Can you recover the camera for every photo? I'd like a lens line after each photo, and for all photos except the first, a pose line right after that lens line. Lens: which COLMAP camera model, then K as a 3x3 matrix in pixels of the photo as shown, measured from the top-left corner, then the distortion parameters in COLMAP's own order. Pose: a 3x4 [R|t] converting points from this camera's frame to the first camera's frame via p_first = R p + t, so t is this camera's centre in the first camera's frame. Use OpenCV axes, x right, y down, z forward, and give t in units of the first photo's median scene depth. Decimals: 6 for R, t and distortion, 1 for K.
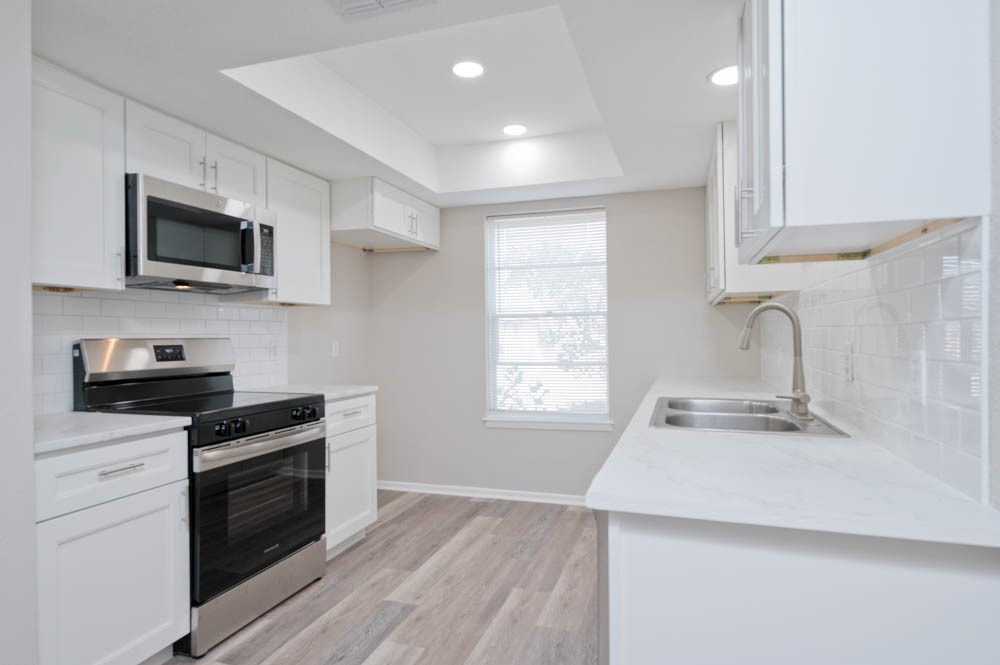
lens RADIAL K [[551.7, 0, 502.2], [0, 551.7, 331.1], [0, 0, 1]] dist [0.003962, -0.002804]
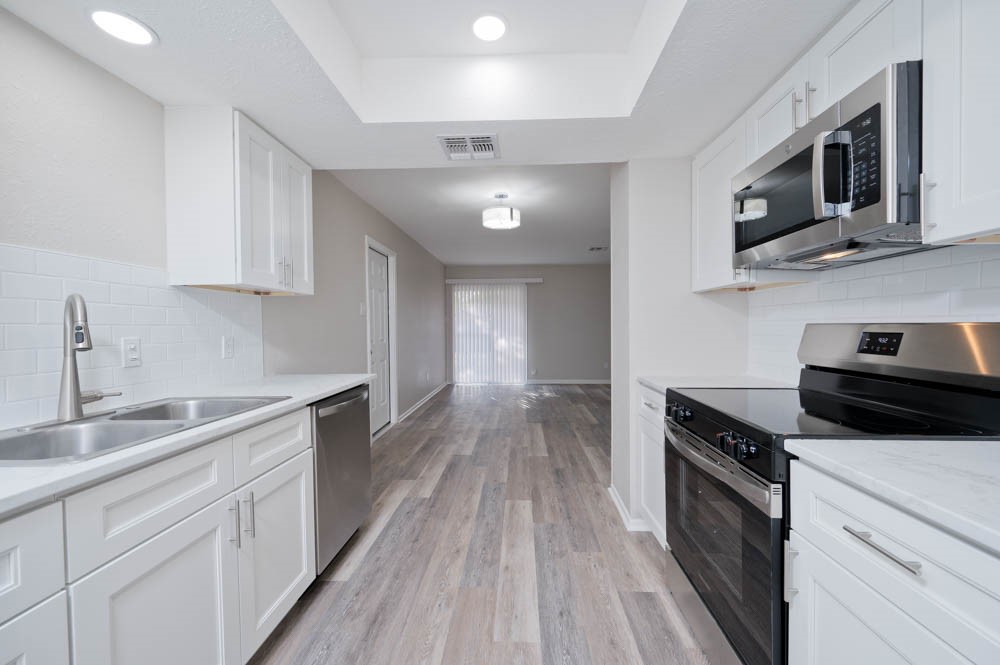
lens RADIAL K [[391.9, 0, 501.8], [0, 391.9, 331.5], [0, 0, 1]] dist [-0.000331, 0.000513]
pose [[-0.965265, 0.019833, -0.260519, 0.013584], [0.018841, 0.999803, 0.006303, 0.009912], [0.260593, 0.001175, -0.965448, 1.205862]]
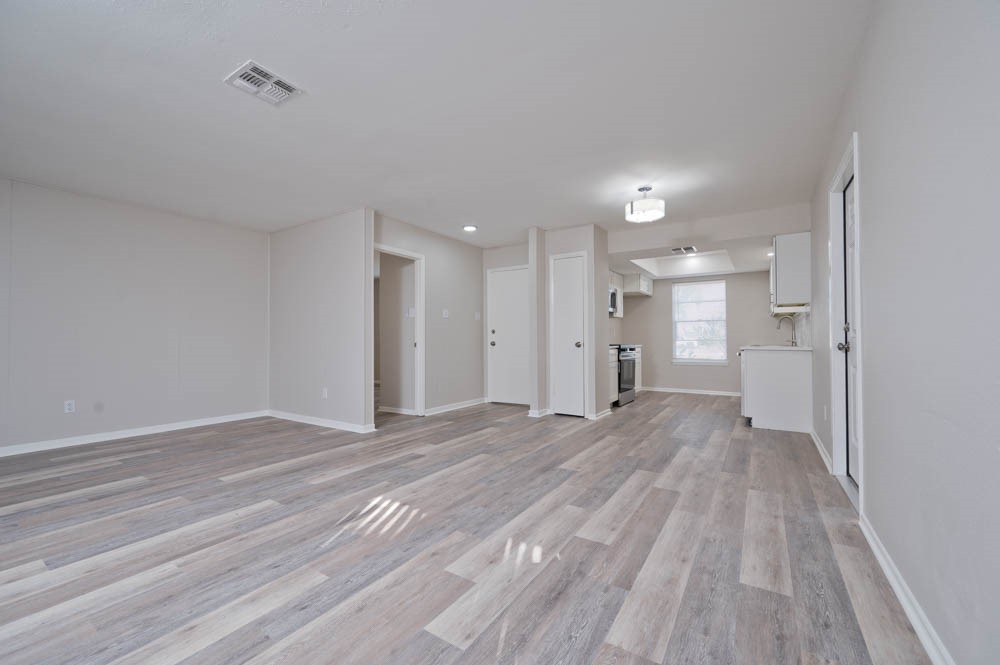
lens RADIAL K [[391.9, 0, 504.2], [0, 391.9, 334.2], [0, 0, 1]] dist [-0.000331, 0.000513]
pose [[0.963897, 0.003901, -0.266248, -0.421978], [-0.005345, 0.999975, -0.004697, 0.064128], [0.266223, 0.005950, 0.963893, -1.371600]]
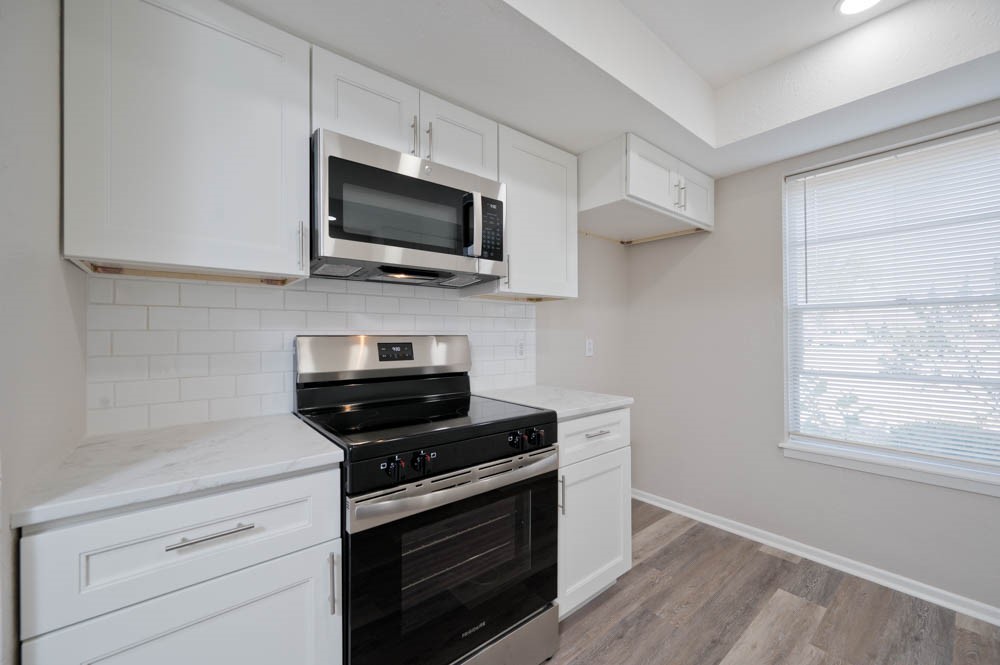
lens RADIAL K [[391.9, 0, 502.2], [0, 391.9, 332.7], [0, 0, 1]] dist [-0.000331, 0.000513]
pose [[0.843540, 0.004154, -0.537050, -0.093634], [-0.000809, 0.999979, 0.006463, 0.003816], [0.537065, -0.005018, 0.843526, 0.482279]]
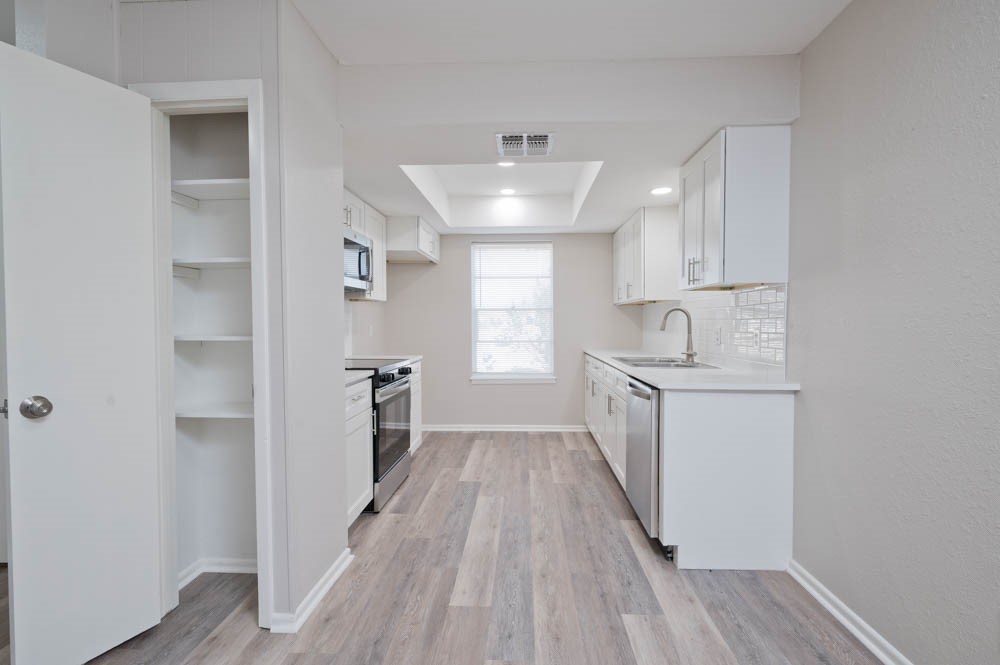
lens RADIAL K [[459.5, 0, 502.2], [0, 459.5, 330.3], [0, 0, 1]] dist [0.005144, 0.000335]
pose [[0.965787, 0.002000, 0.259329, -0.381752], [-0.008135, 0.999712, 0.022585, 0.000009], [-0.259209, -0.023922, 0.965525, -0.306330]]
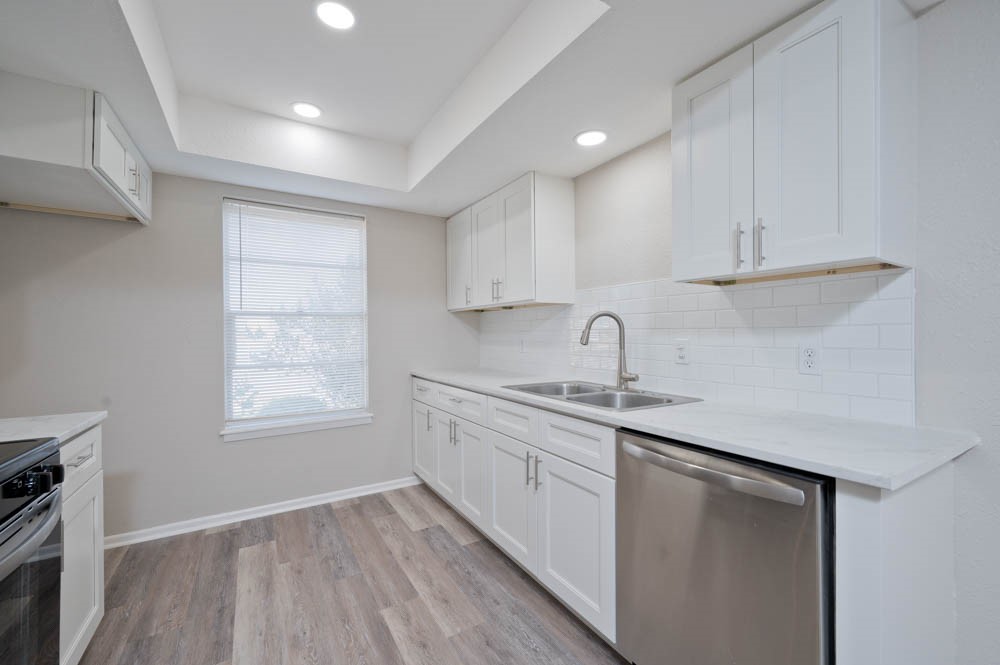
lens RADIAL K [[410.6, 0, 502.7], [0, 410.6, 331.6], [0, 0, 1]] dist [0.000572, -0.000327]
pose [[0.653739, 0.007044, 0.756688, -0.322755], [-0.004860, 0.999975, -0.005110, 0.005049], [-0.756705, -0.000337, 0.653757, 0.356585]]
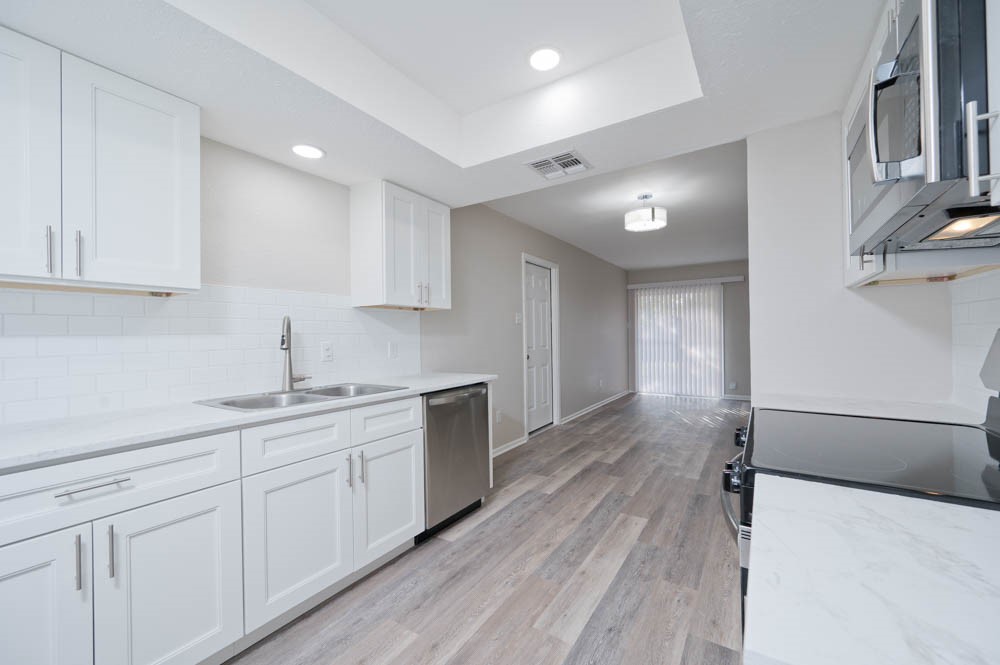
lens RADIAL K [[391.9, 0, 503.0], [0, 391.9, 331.0], [0, 0, 1]] dist [-0.000331, 0.000513]
pose [[-0.963749, 0.022905, 0.265827, -0.213698], [0.017843, 0.999611, -0.021444, 0.013026], [-0.266214, -0.015924, -0.963782, 1.257025]]
